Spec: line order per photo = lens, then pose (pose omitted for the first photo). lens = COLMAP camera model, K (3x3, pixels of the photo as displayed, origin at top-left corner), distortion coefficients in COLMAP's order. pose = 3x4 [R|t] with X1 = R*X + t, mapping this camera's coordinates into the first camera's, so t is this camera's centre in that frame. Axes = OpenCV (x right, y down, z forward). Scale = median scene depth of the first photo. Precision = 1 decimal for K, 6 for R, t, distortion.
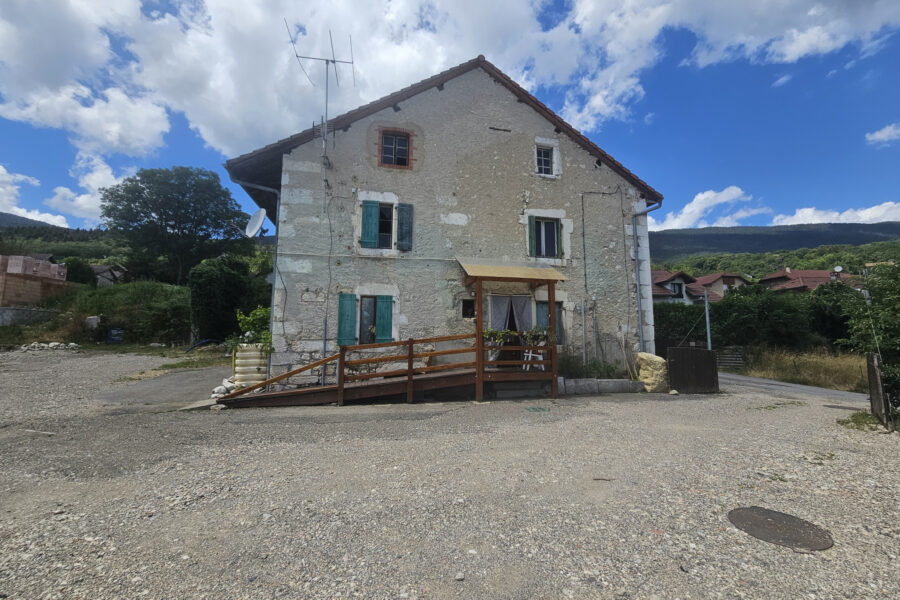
lens RADIAL K [[361.8, 0, 449.0], [0, 361.8, 295.5], [0, 0, 1]] dist [-0.001462, -0.001052]
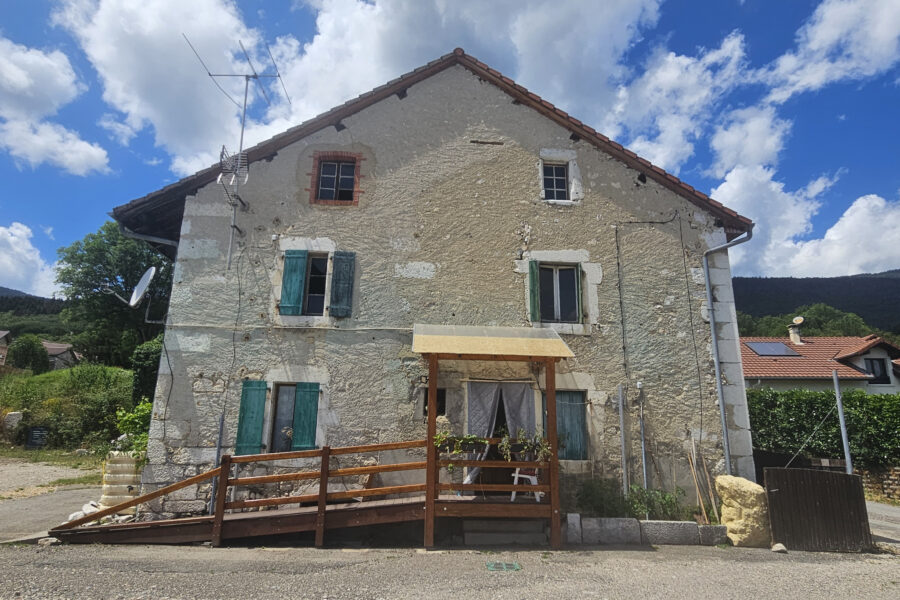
lens RADIAL K [[535.9, 0, 447.8], [0, 535.9, 303.1], [0, 0, 1]] dist [-0.005863, 0.002280]
pose [[0.987204, -0.029403, -0.156731, 0.238119], [0.006371, 0.989341, -0.145475, 0.000225], [0.159338, 0.142615, 0.976869, 0.016736]]
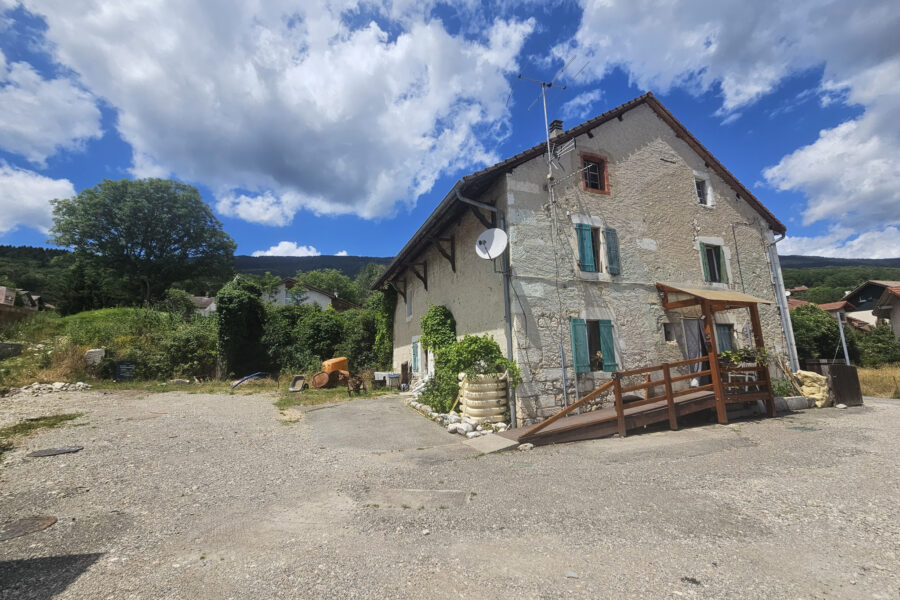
lens RADIAL K [[361.8, 0, 447.4], [0, 361.8, 297.7], [0, 0, 1]] dist [-0.001462, -0.001052]
pose [[0.987869, -0.000860, 0.155287, -0.709858], [0.010566, 0.998039, -0.061690, -0.003794], [-0.154930, 0.062582, 0.985941, 0.091797]]
